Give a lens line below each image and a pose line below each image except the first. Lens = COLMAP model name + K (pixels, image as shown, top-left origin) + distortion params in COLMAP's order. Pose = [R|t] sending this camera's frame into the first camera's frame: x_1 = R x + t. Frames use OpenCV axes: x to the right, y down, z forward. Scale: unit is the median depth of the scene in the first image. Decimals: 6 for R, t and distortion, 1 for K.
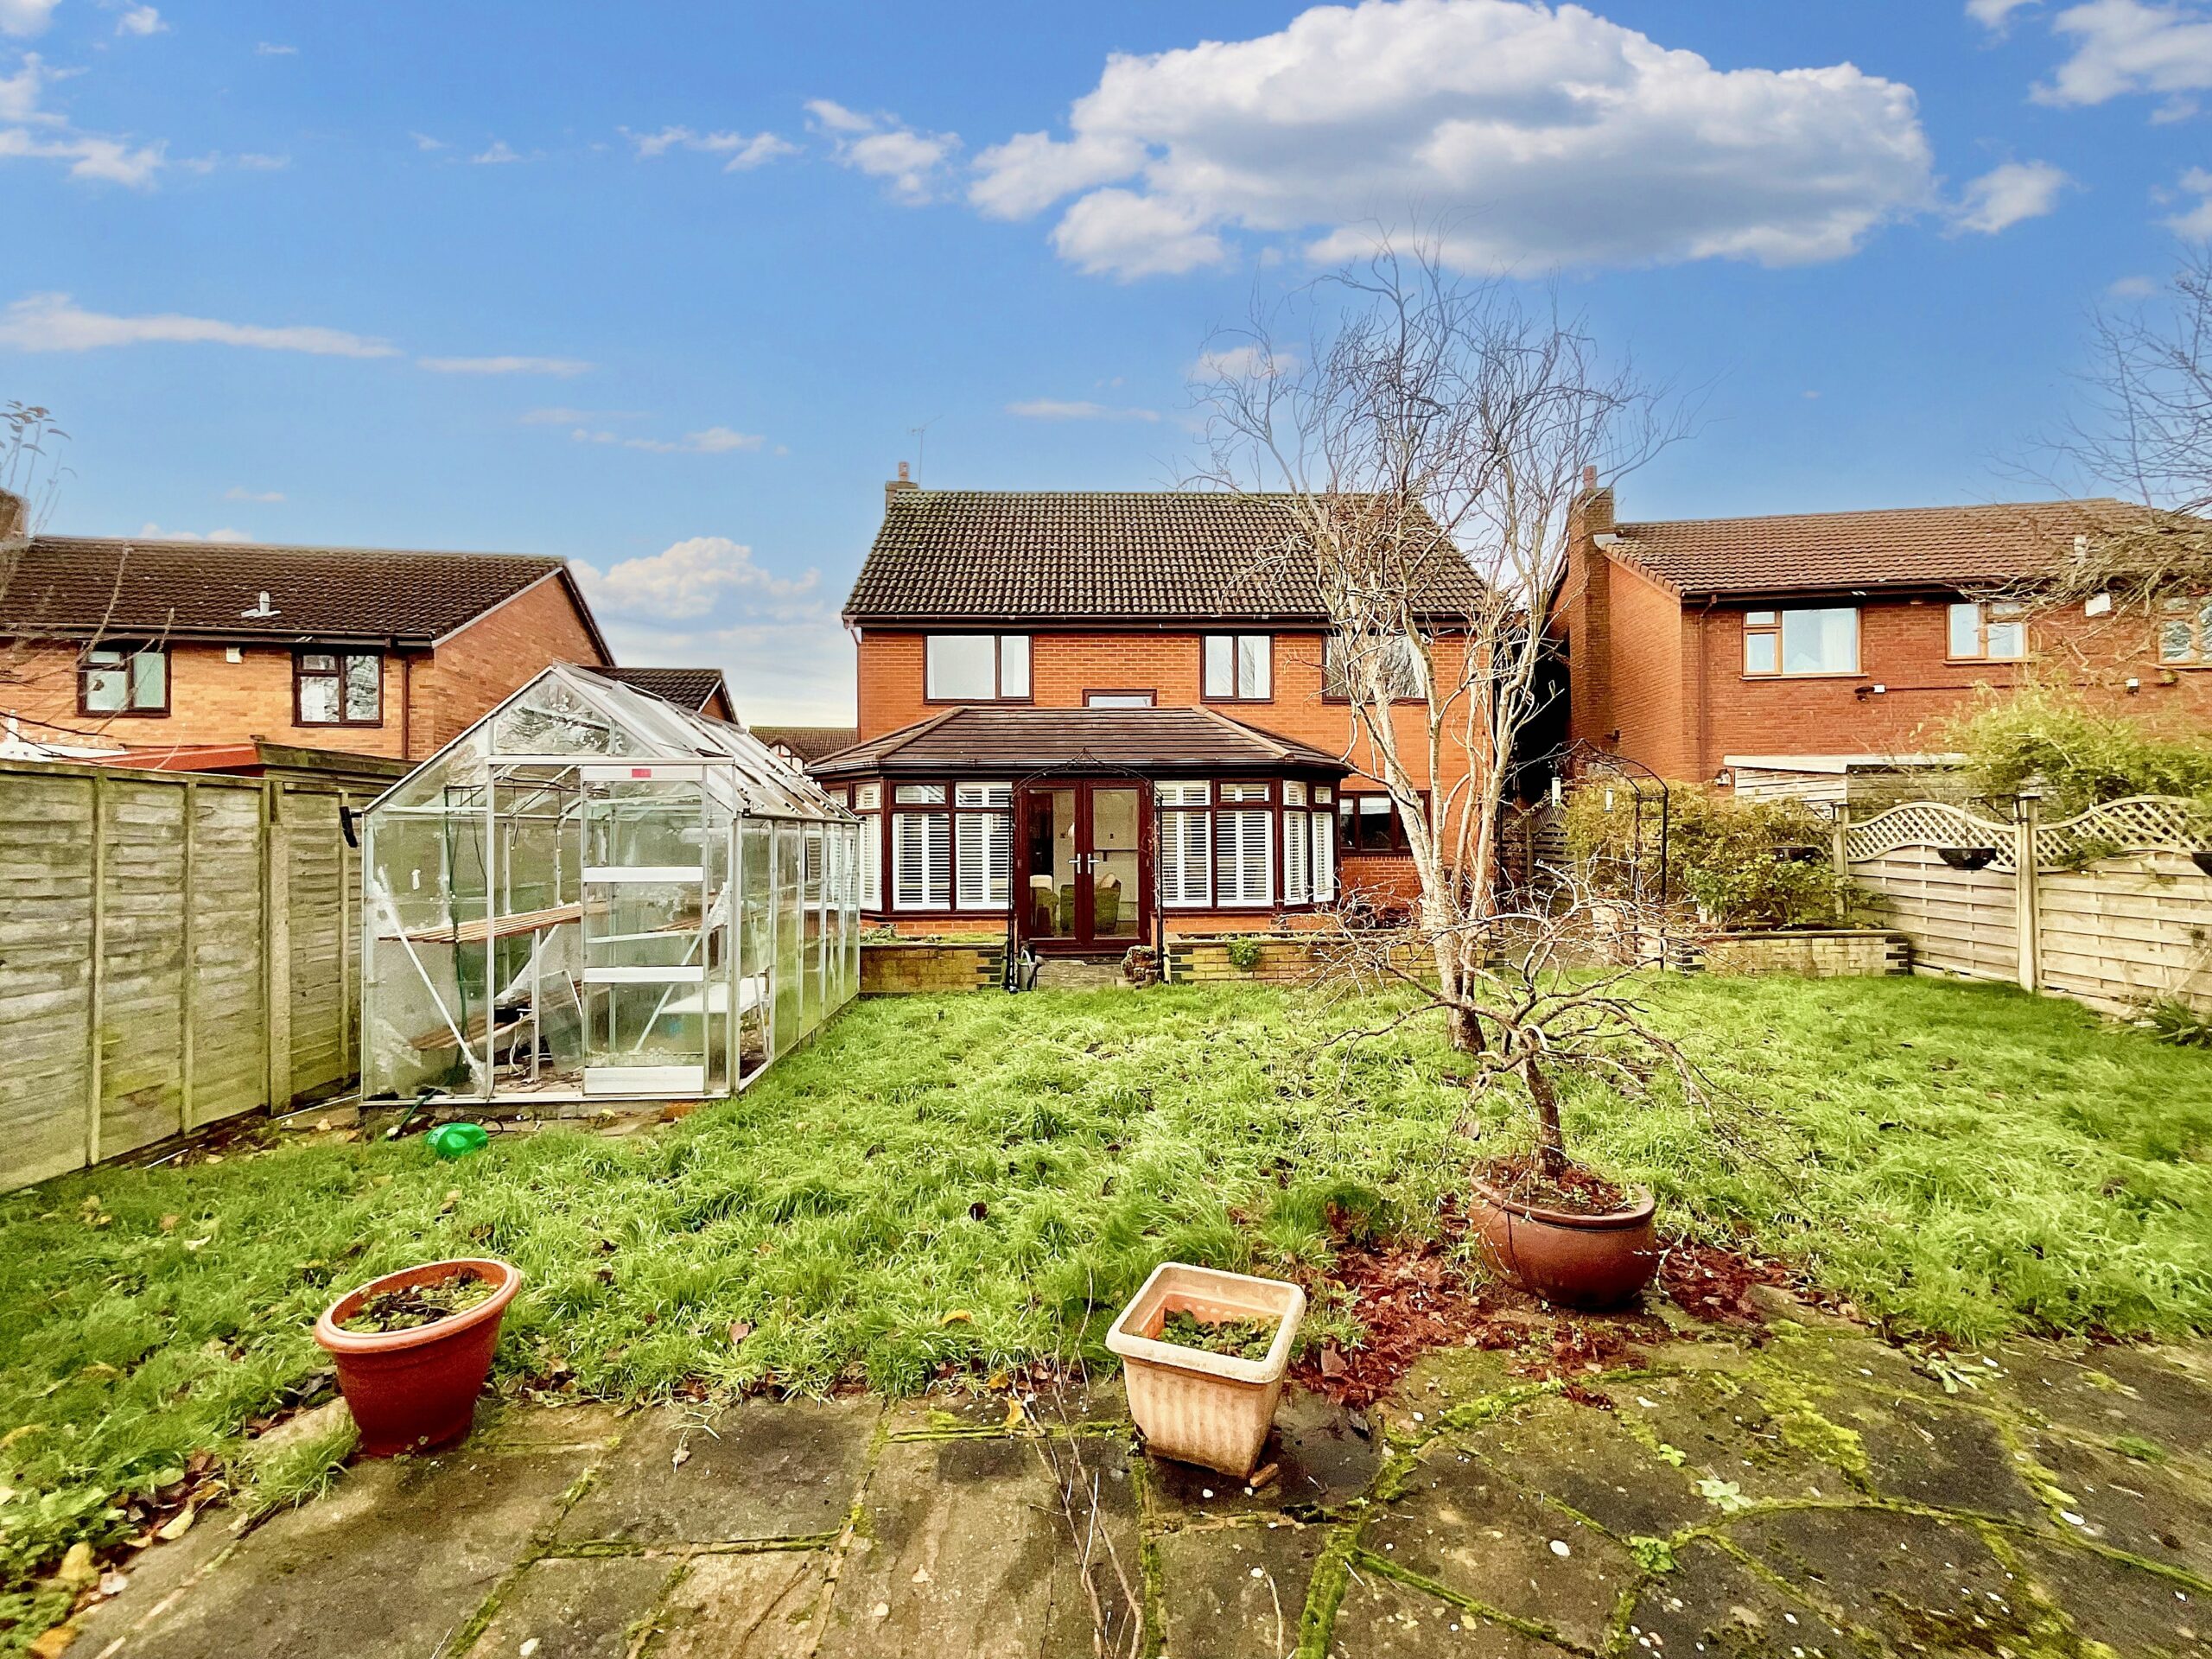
lens RADIAL K [[905.6, 0, 1105.1], [0, 905.6, 826.9], [0, 0, 1]] dist [-0.001539, 0.000437]
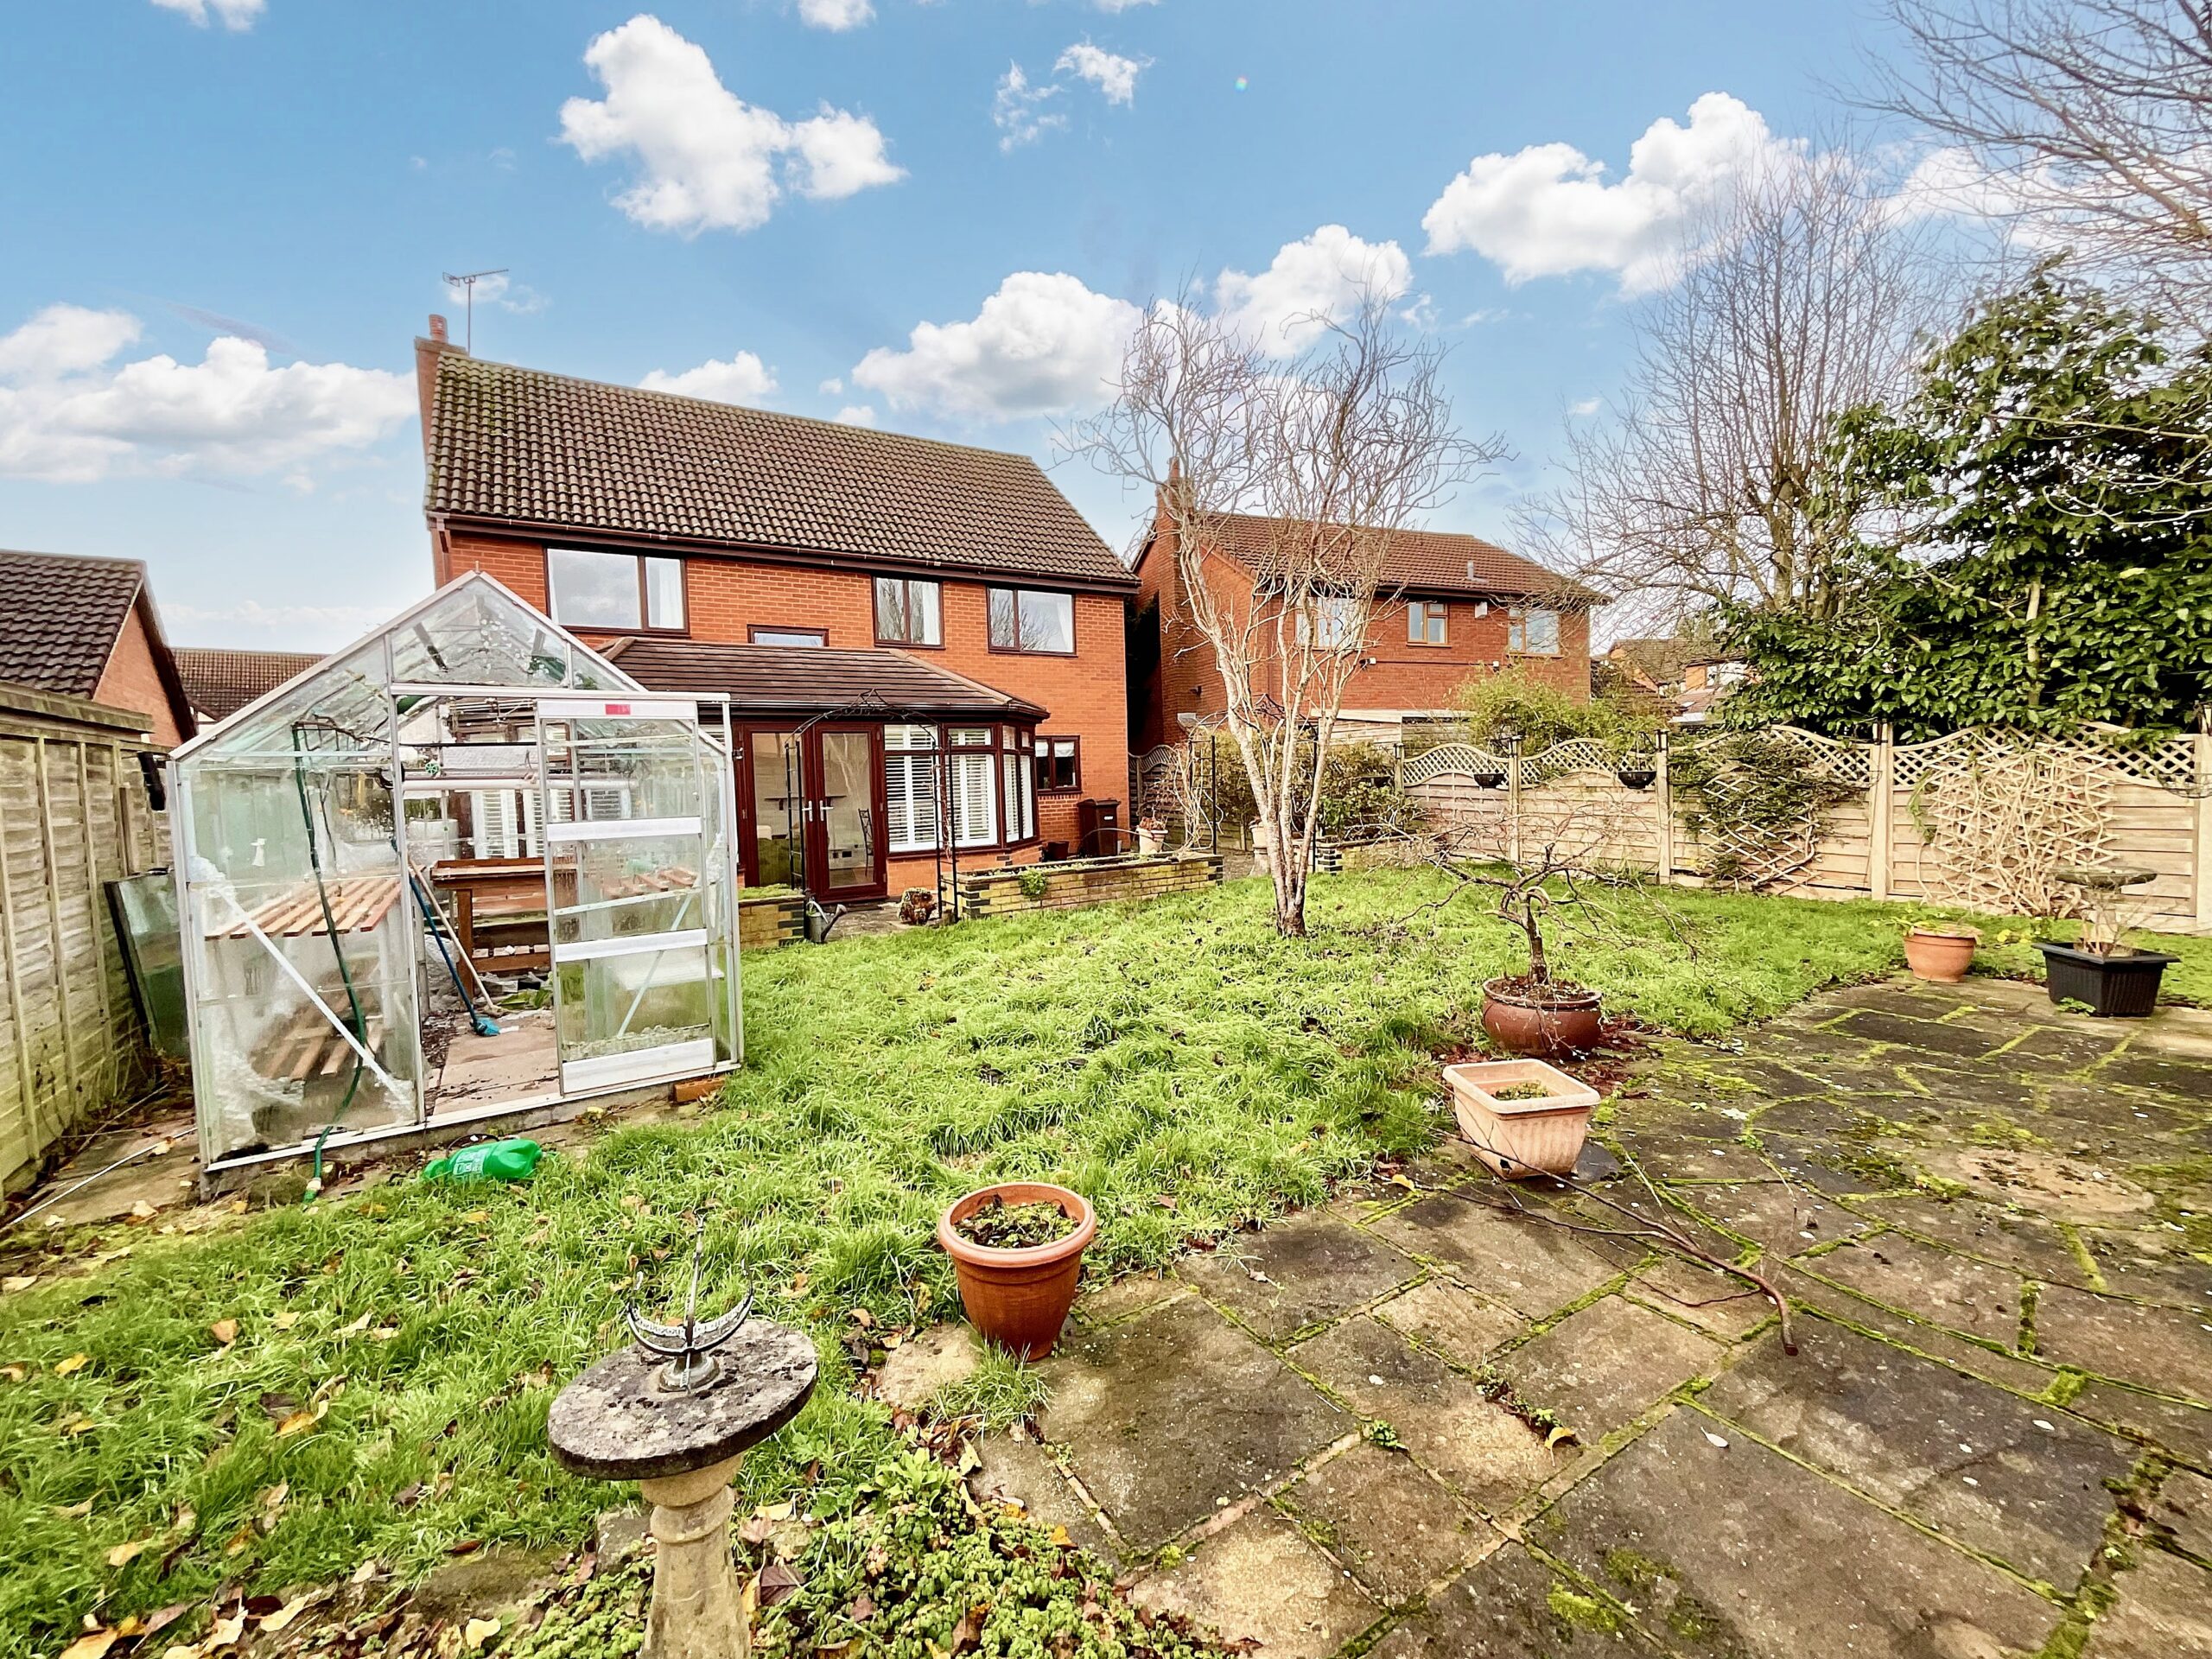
lens RADIAL K [[905.6, 0, 1110.6], [0, 905.6, 825.2], [0, 0, 1]] dist [-0.001539, 0.000437]
pose [[0.863540, -0.048383, 0.501954, -0.234743], [0.019872, 0.997878, 0.061997, 0.002144], [-0.503889, -0.043562, 0.862669, 0.014347]]
